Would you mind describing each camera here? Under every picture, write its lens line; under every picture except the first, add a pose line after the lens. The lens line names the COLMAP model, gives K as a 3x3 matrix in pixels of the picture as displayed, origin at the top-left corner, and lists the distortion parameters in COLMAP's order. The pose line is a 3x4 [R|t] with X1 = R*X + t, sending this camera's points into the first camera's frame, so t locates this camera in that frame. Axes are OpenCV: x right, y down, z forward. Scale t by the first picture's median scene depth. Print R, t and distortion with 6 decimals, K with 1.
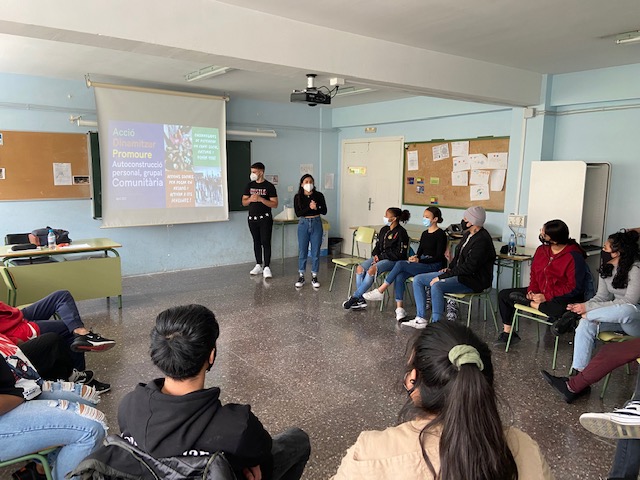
lens RADIAL K [[478.0, 0, 318.0], [0, 478.0, 232.4], [0, 0, 1]] dist [0.123222, -0.129872]
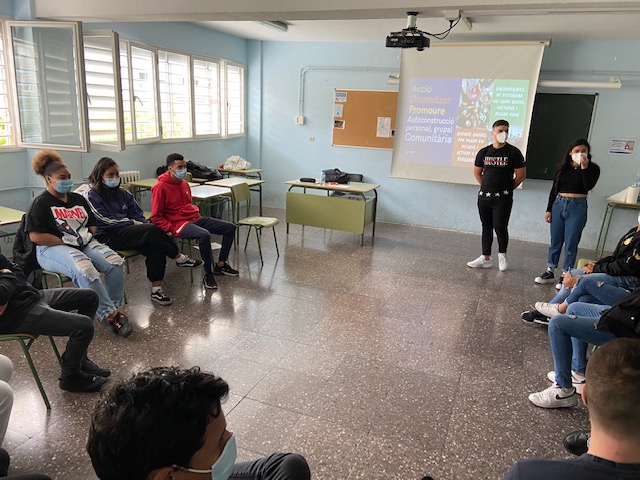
lens RADIAL K [[477.5, 0, 326.1], [0, 477.5, 239.0], [0, 0, 1]] dist [0.126374, -0.159605]
pose [[0.526326, 0.235775, -0.816940, 0.403049], [-0.156489, 0.971234, 0.179485, -0.042872], [0.835758, 0.033375, 0.548082, 0.249820]]
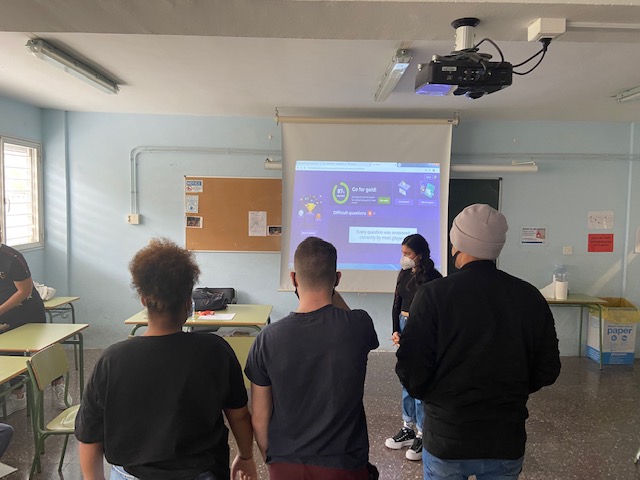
lens RADIAL K [[478.0, 0, 318.0], [0, 478.0, 232.4], [0, 0, 1]] dist [0.123222, -0.129872]
pose [[0.803067, 0.040864, -0.594486, 0.081753], [-0.087582, 0.994905, -0.049924, -0.067637], [0.589417, 0.092159, 0.802555, 0.356639]]
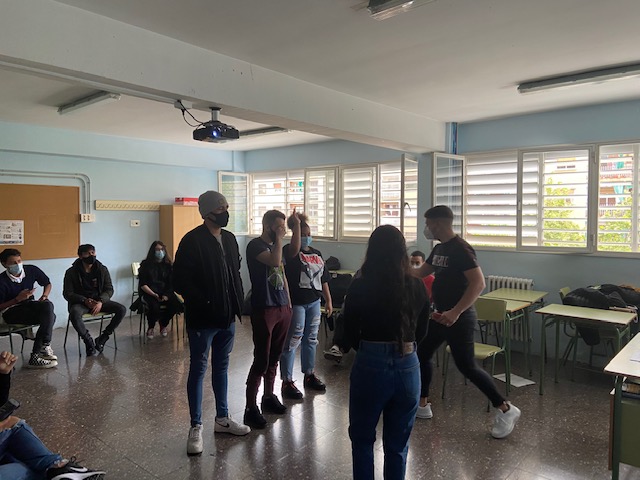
lens RADIAL K [[478.0, 0, 318.0], [0, 478.0, 232.4], [0, 0, 1]] dist [0.123222, -0.129872]
pose [[-0.981660, -0.000974, -0.190638, -0.019975], [-0.034336, 0.984537, 0.171781, -0.154882], [0.187523, 0.175176, -0.966514, 1.143460]]
